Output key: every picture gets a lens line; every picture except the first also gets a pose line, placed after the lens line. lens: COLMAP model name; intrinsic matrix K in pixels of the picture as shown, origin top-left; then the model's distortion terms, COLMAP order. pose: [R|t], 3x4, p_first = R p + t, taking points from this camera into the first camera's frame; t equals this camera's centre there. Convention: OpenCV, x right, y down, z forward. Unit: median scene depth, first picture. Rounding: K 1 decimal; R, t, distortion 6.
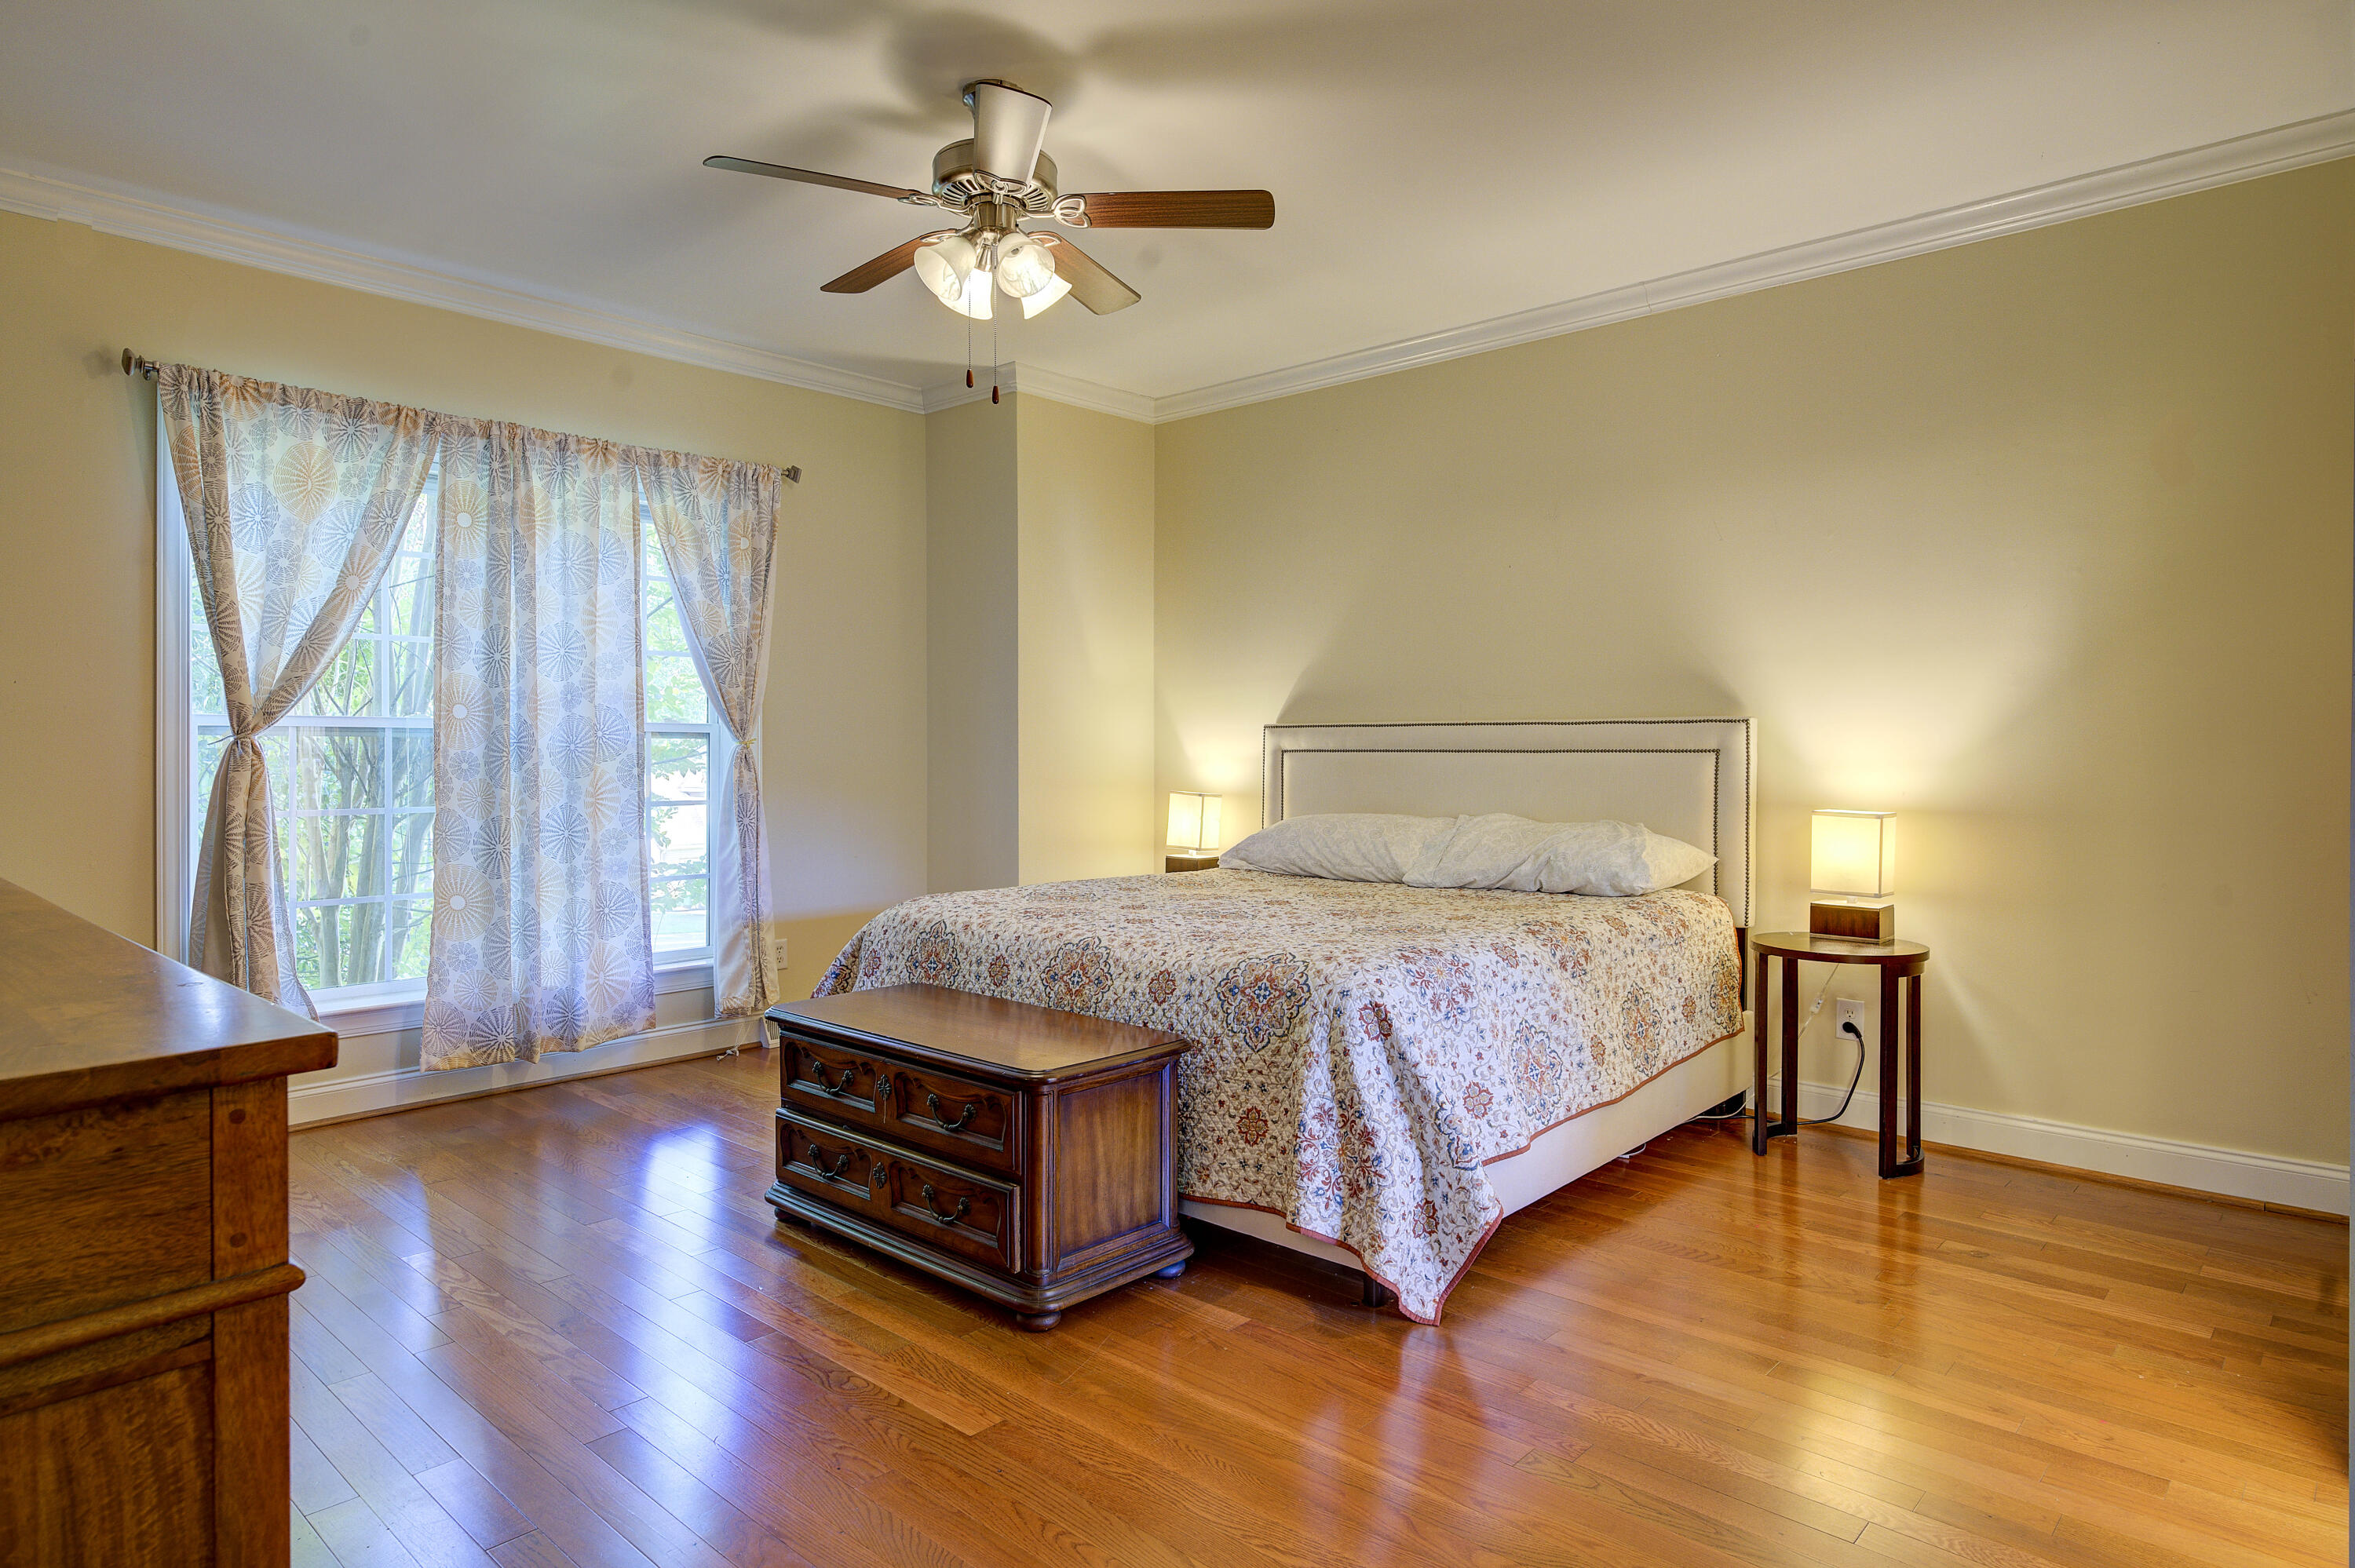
lens RADIAL K [[1360.1, 0, 1177.5], [0, 1360.1, 784.0], [0, 0, 1]] dist [0.002155, -0.000562]
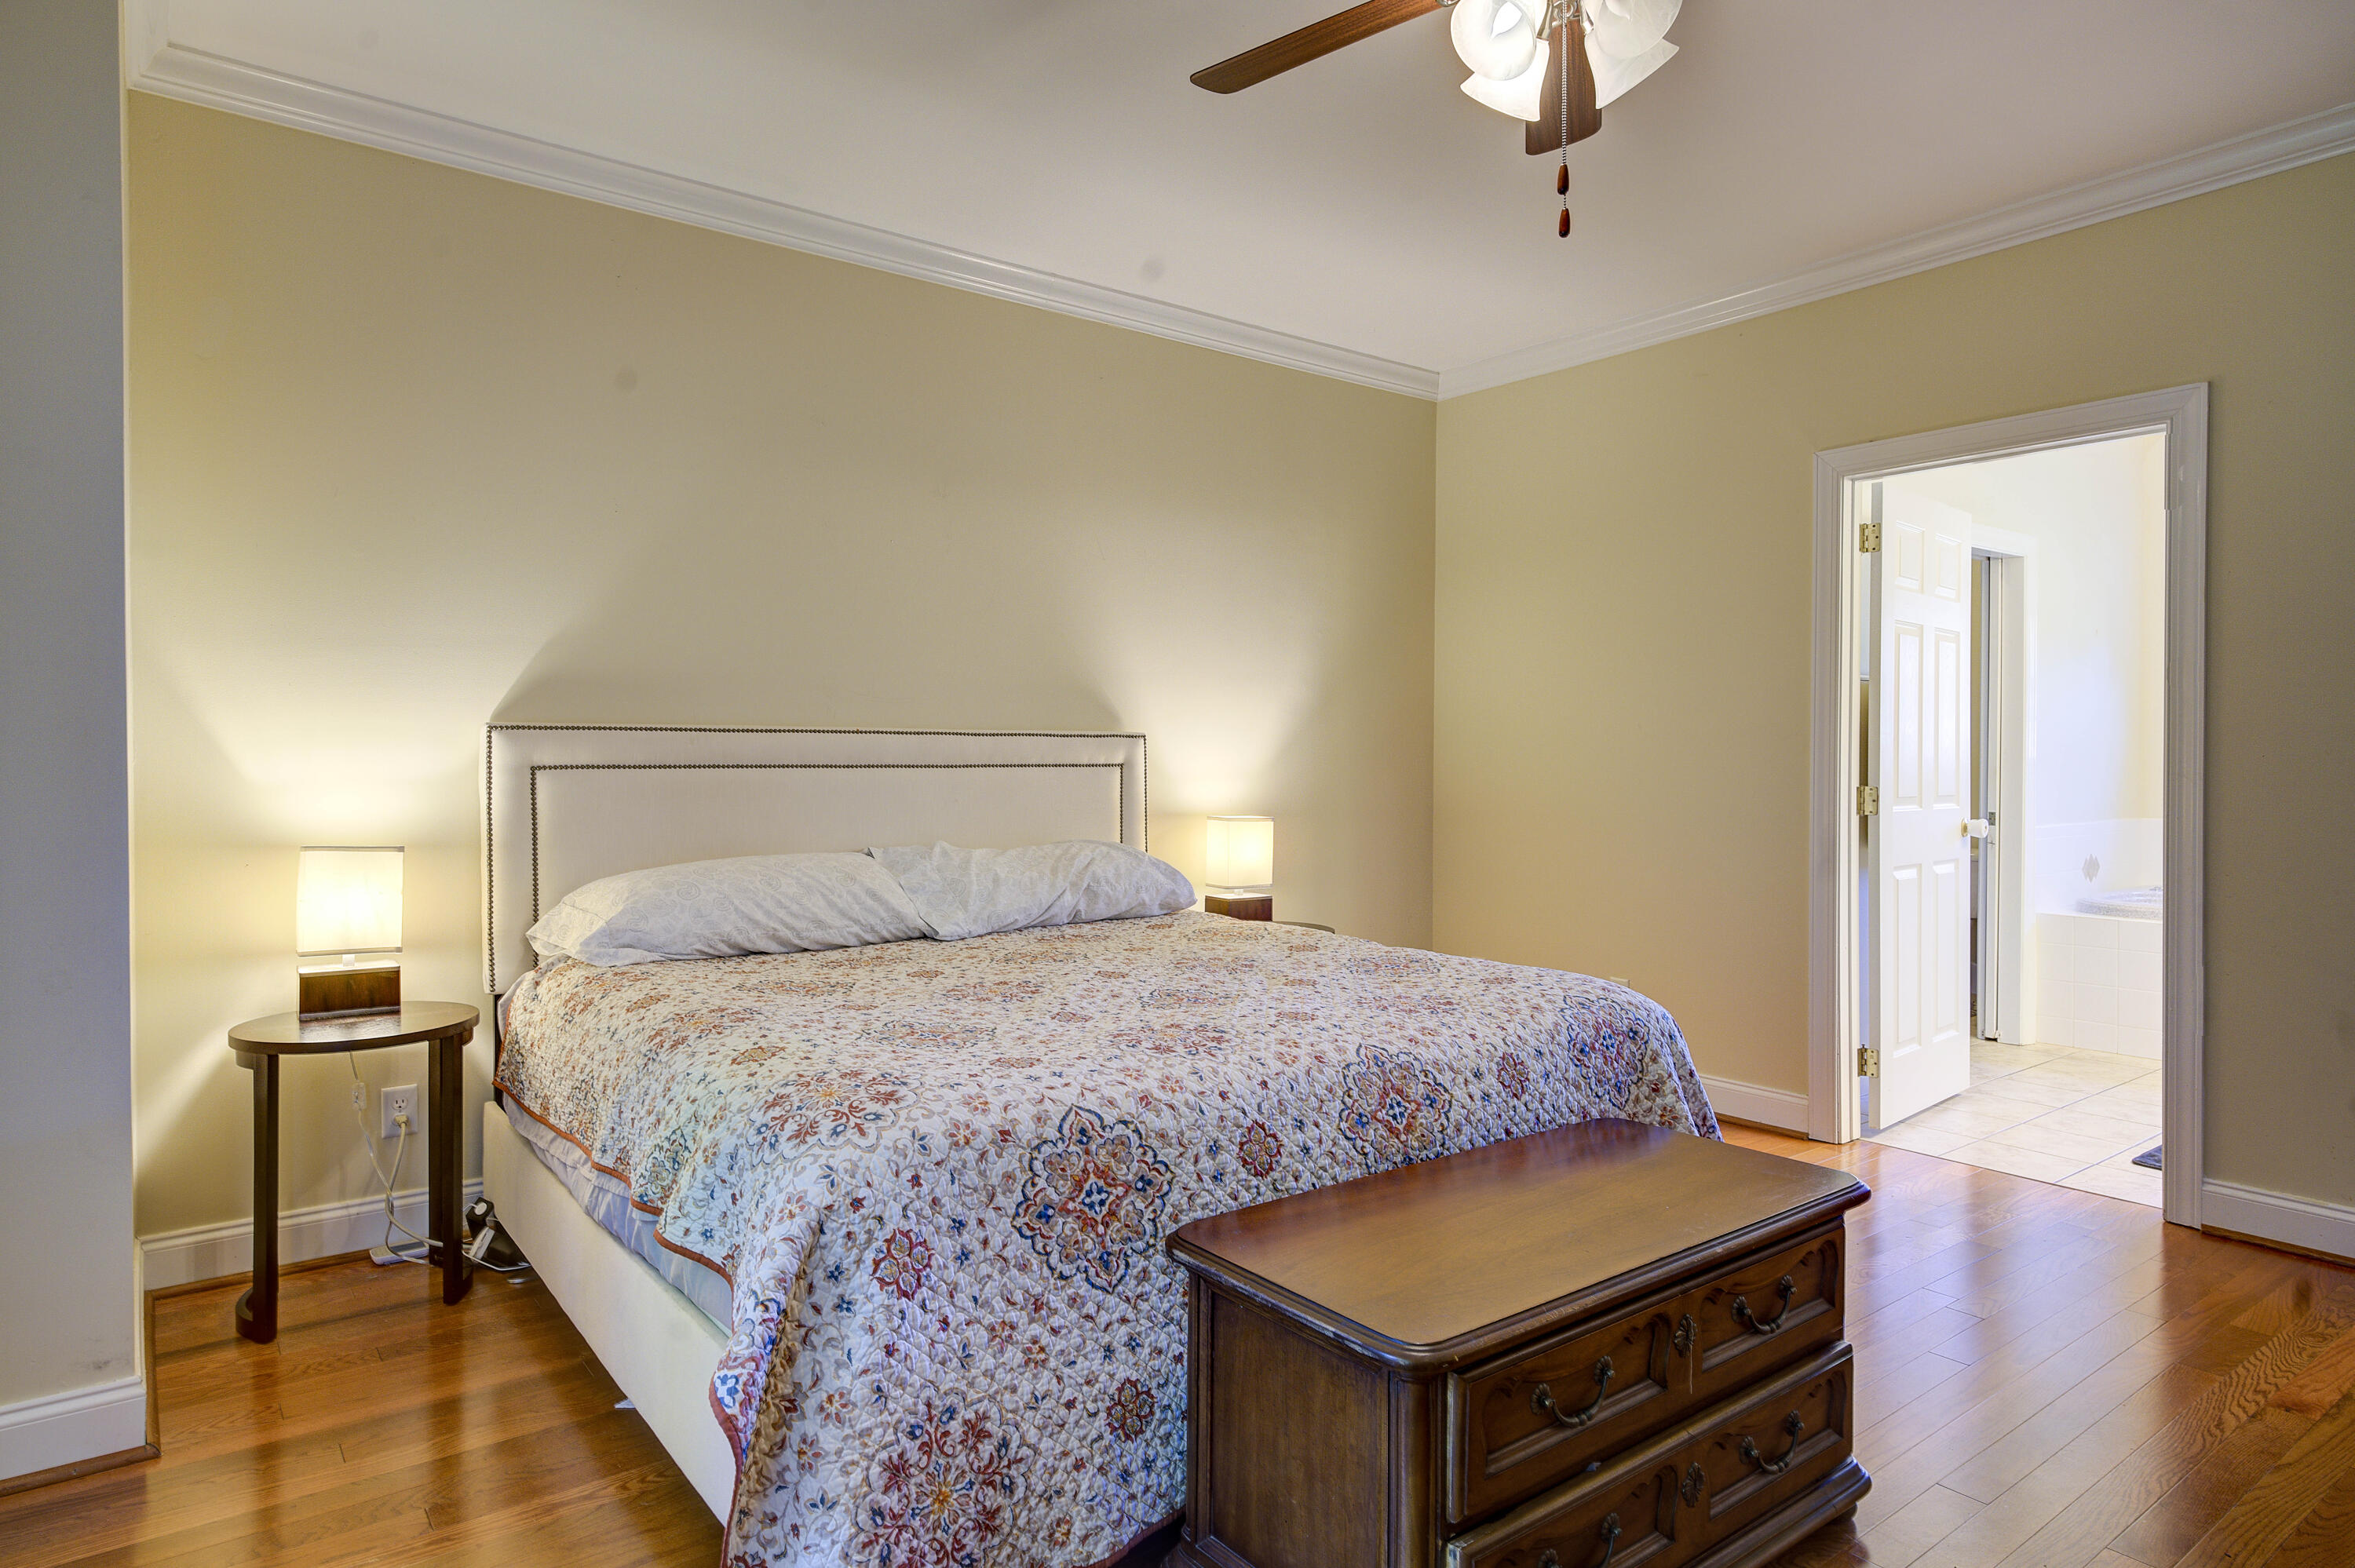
lens RADIAL K [[1325.9, 0, 1178.4], [0, 1325.9, 771.1], [0, 0, 1]] dist [0.001751, -0.000353]
pose [[0.180712, -0.008458, 0.983500, -0.614415], [0.024715, 0.999686, 0.004056, -0.024204], [-0.983226, 0.023574, 0.180864, 0.822092]]
